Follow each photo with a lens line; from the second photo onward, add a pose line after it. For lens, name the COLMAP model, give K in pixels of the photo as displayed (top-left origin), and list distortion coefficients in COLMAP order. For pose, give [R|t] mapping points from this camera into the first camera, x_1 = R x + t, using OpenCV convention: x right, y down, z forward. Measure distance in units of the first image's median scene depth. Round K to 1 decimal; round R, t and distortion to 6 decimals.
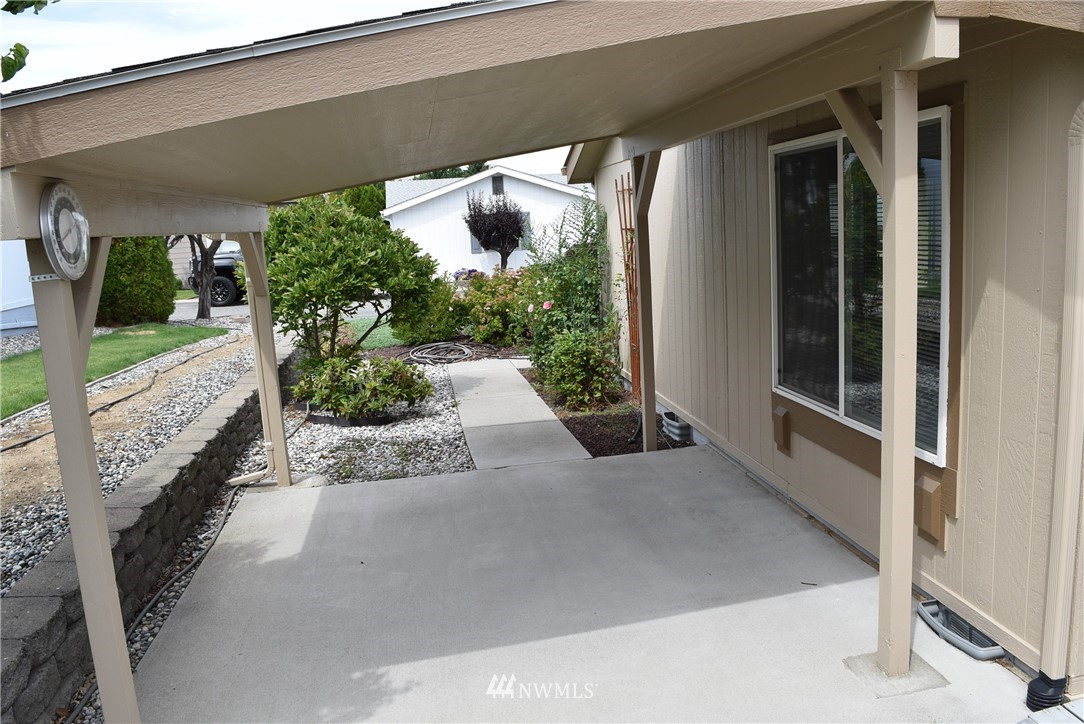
lens RADIAL K [[856.3, 0, 553.2], [0, 856.3, 360.6], [0, 0, 1]] dist [-0.081608, 0.009082]
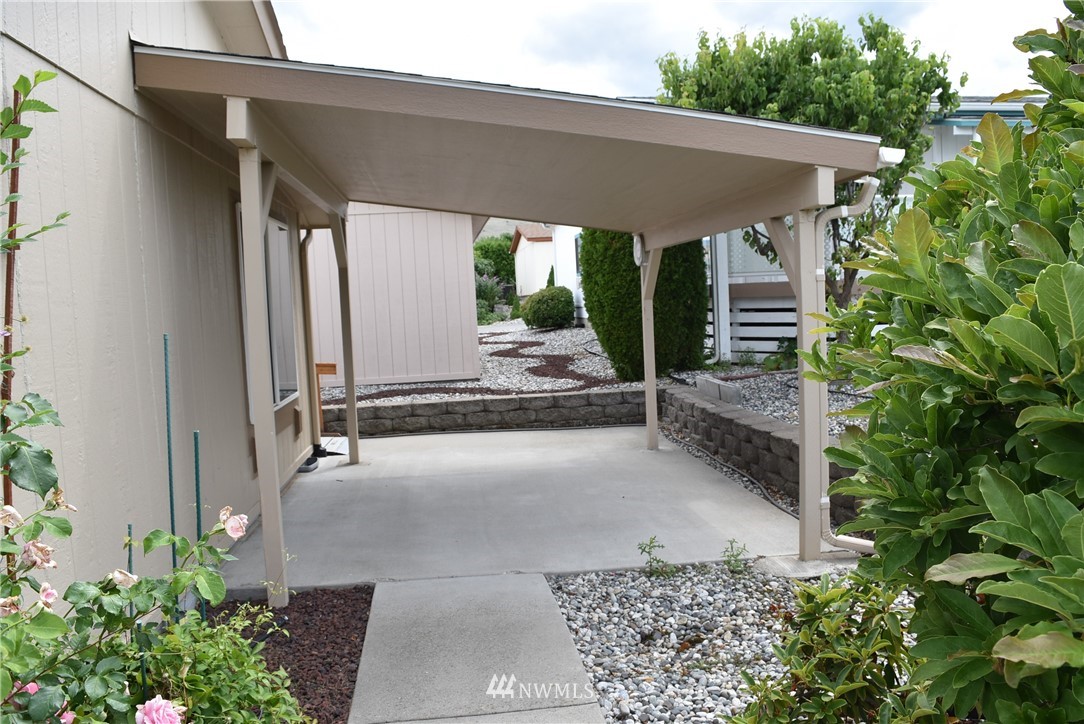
lens RADIAL K [[856.3, 0, 553.2], [0, 856.3, 360.6], [0, 0, 1]] dist [-0.081608, 0.009082]
pose [[-0.994400, 0.097601, 0.040540, -0.148148], [0.104328, 0.967816, 0.229015, -0.211849], [-0.016883, 0.231961, -0.972578, 1.718142]]
